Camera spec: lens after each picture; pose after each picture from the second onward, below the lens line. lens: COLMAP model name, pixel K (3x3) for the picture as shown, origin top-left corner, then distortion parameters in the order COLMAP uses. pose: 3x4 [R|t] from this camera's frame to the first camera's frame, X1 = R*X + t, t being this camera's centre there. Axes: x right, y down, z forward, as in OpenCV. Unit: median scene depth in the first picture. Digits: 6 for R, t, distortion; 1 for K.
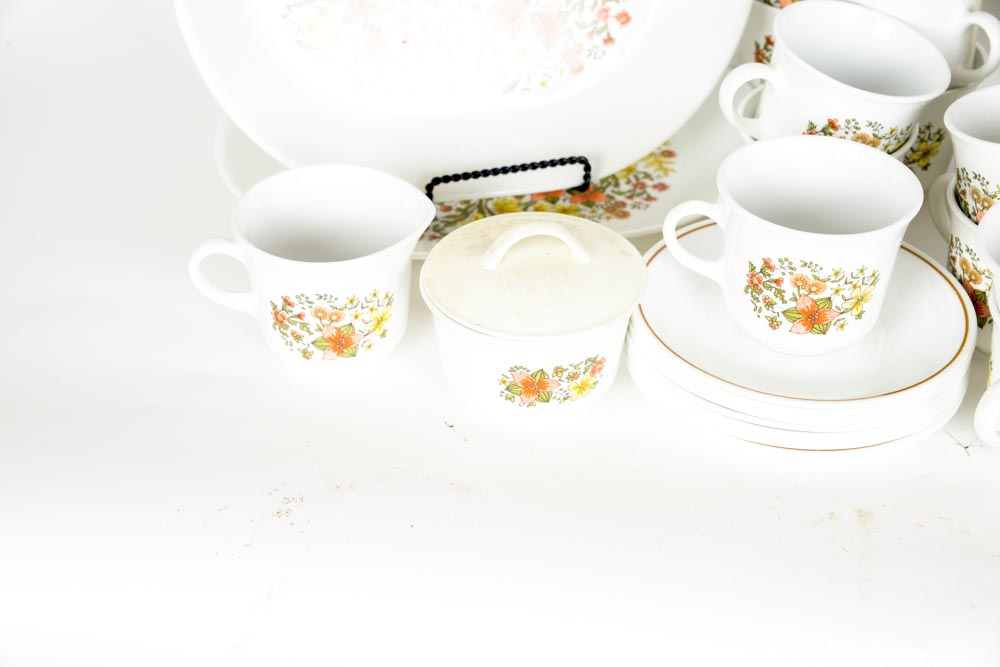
lens RADIAL K [[1680.8, 0, 503.4], [0, 1680.8, 343.4], [0, 0, 1]] dist [0.131784, 0.000000]
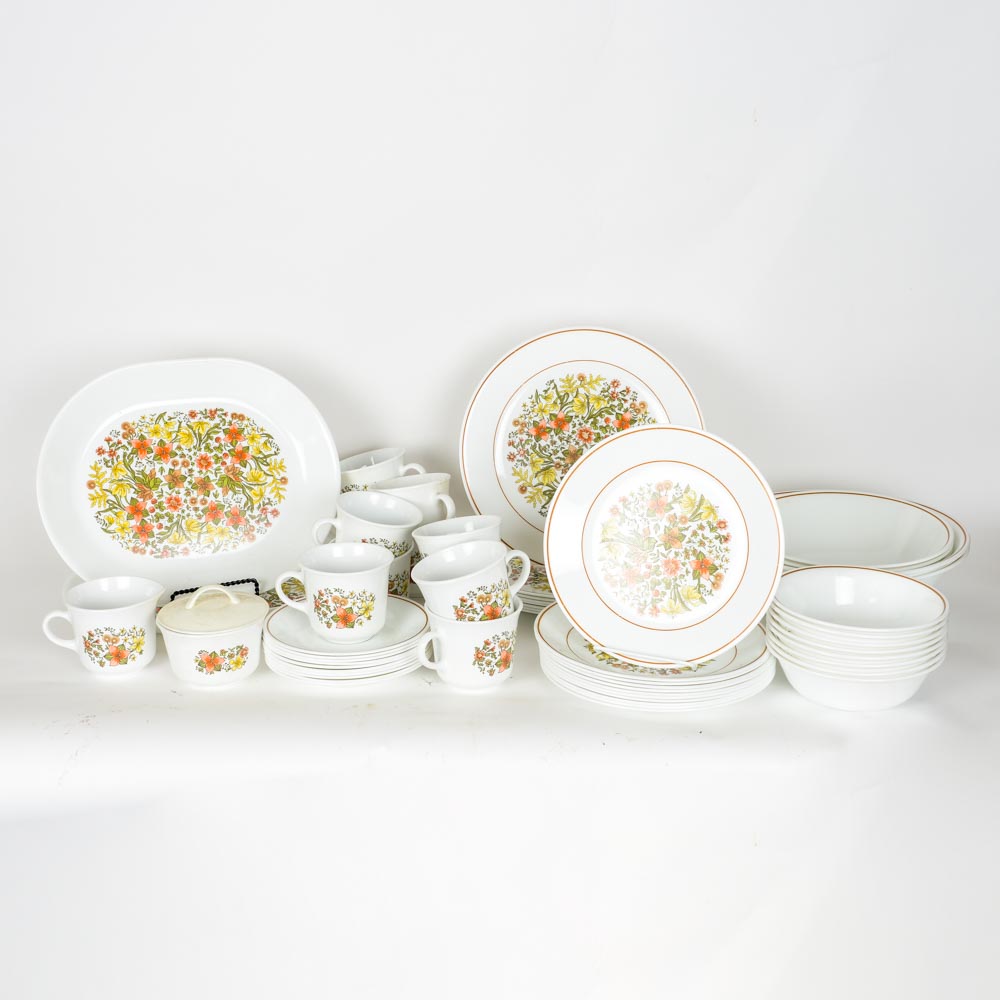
lens RADIAL K [[1411.9, 0, 495.6], [0, 1411.9, 519.5], [0, 0, 1]] dist [-0.086440, 0.000000]
pose [[0.993206, -0.057536, 0.101148, 0.186833], [0.085659, 0.949824, -0.300827, 0.381890], [-0.078764, 0.307447, 0.948300, -0.653423]]
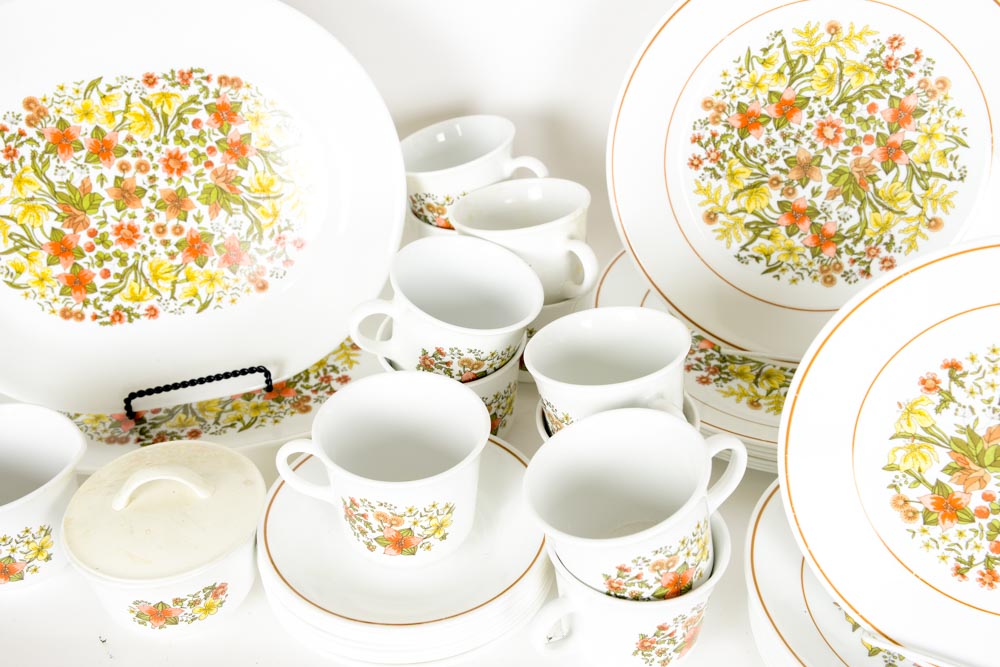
lens RADIAL K [[1204.5, 0, 499.8], [0, 1204.5, 340.4], [0, 0, 1]] dist [0.018914, 0.000000]
pose [[0.998785, -0.046272, 0.016961, 0.228846], [0.046205, 0.998923, 0.004317, -0.143201], [-0.017142, -0.003528, 0.999847, 0.178301]]
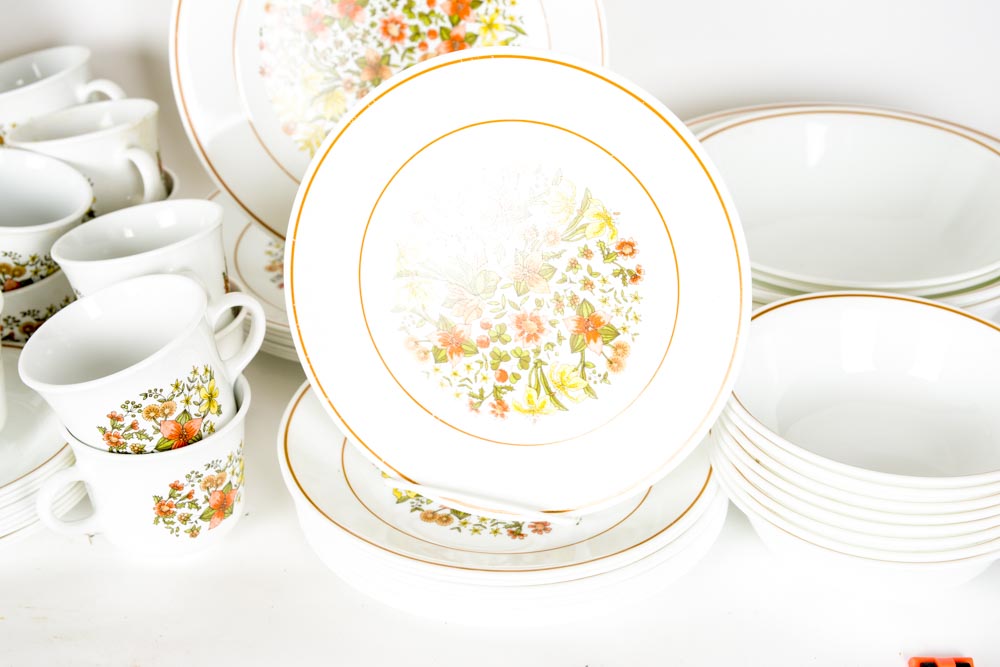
lens RADIAL K [[1406.1, 0, 495.0], [0, 1406.1, 343.4], [0, 0, 1]] dist [0.068181, 0.000000]
pose [[0.985278, -0.113663, 0.127703, 0.417480], [0.123027, 0.990072, -0.067980, 0.031504], [-0.118708, 0.082690, 0.989480, 0.052031]]
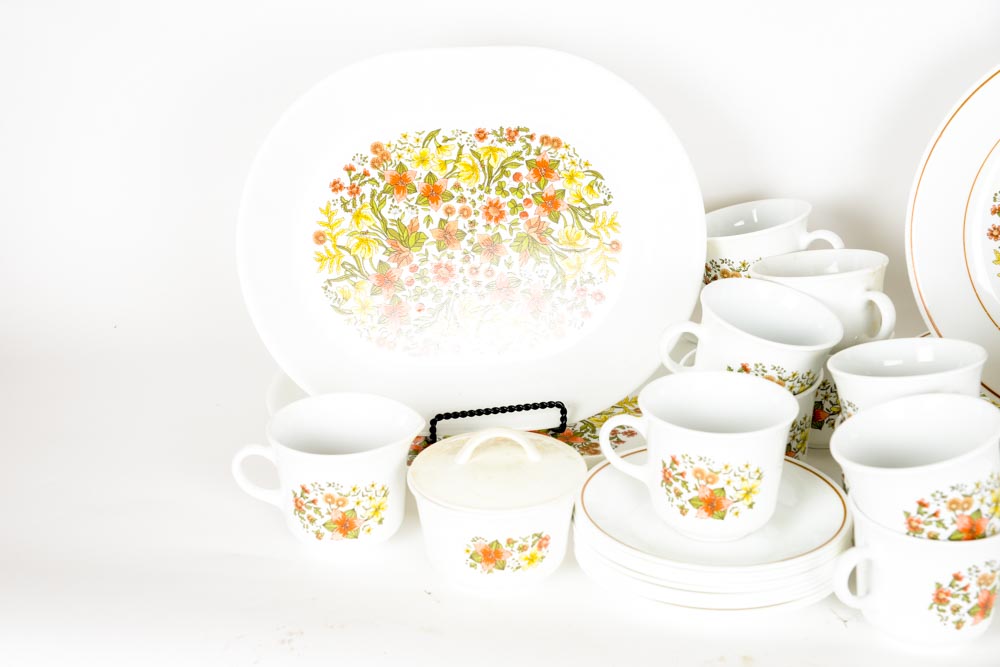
lens RADIAL K [[1831.2, 0, 474.5], [0, 1831.2, 326.5], [0, 0, 1]] dist [0.165423, 0.000000]
pose [[0.995547, 0.013593, -0.093281, 0.125194], [-0.035243, 0.971460, -0.234569, 0.173388], [0.087430, 0.236812, 0.967613, -0.356523]]
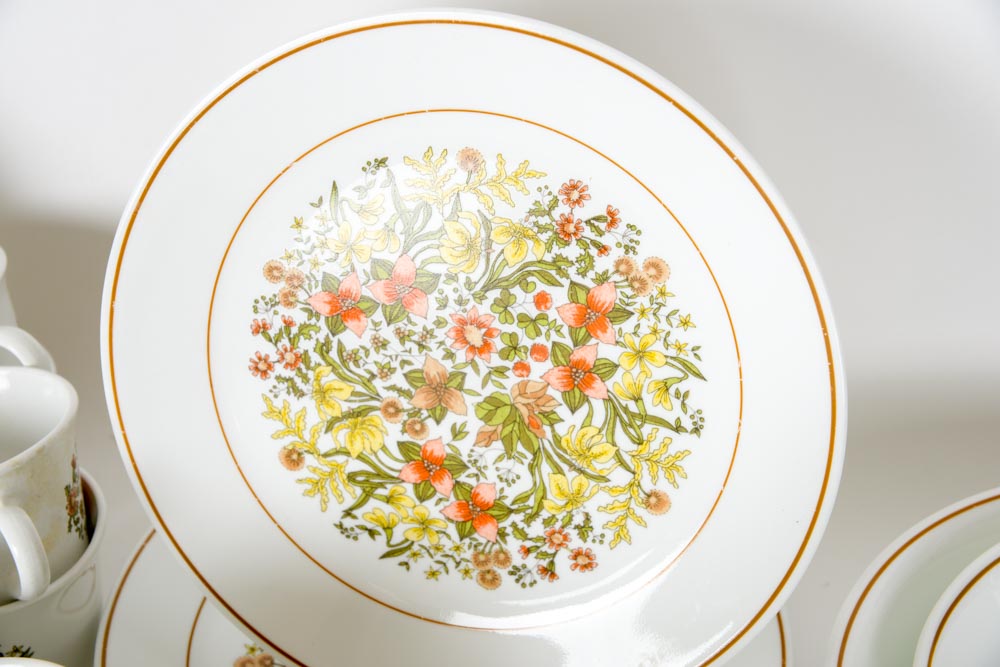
lens RADIAL K [[1680.8, 0, 481.1], [0, 1680.8, 333.4], [0, 0, 1]] dist [0.131784, 0.000000]
pose [[0.999917, -0.003608, -0.012336, 0.517977], [0.003636, 0.999991, 0.002251, -0.290182], [0.012328, -0.002296, 0.999921, 0.363626]]
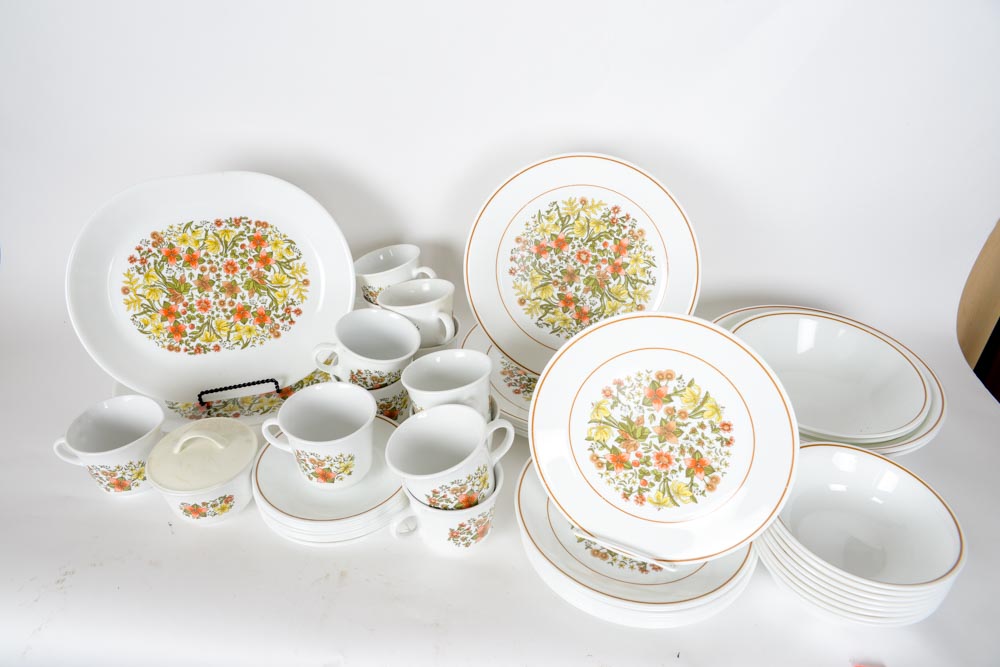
lens RADIAL K [[674.9, 0, 497.0], [0, 674.9, 339.5], [0, 0, 1]] dist [-0.107821, 0.035960]
pose [[0.999111, -0.026410, 0.032848, 0.349332], [0.027918, 0.998537, -0.046302, -0.130143], [-0.031577, 0.047178, 0.998387, 0.163624]]
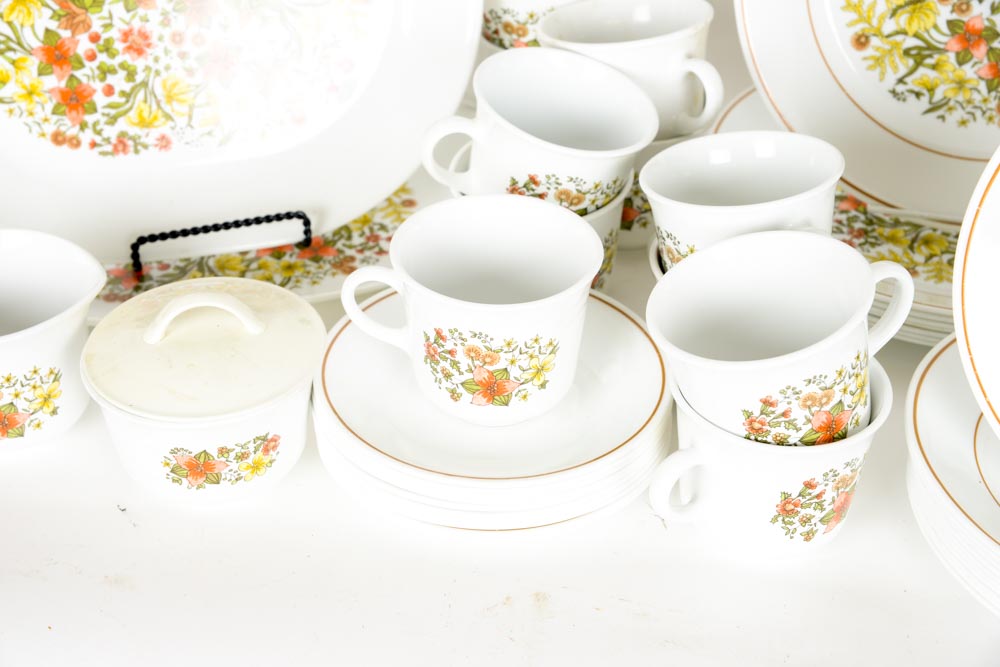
lens RADIAL K [[1680.8, 0, 499.1], [0, 1680.8, 338.3], [0, 0, 1]] dist [0.131784, 0.000000]
pose [[0.999606, -0.020432, 0.019251, 0.159931], [0.020537, 0.999775, -0.005241, -0.036567], [-0.019139, 0.005634, 0.999801, 0.052201]]
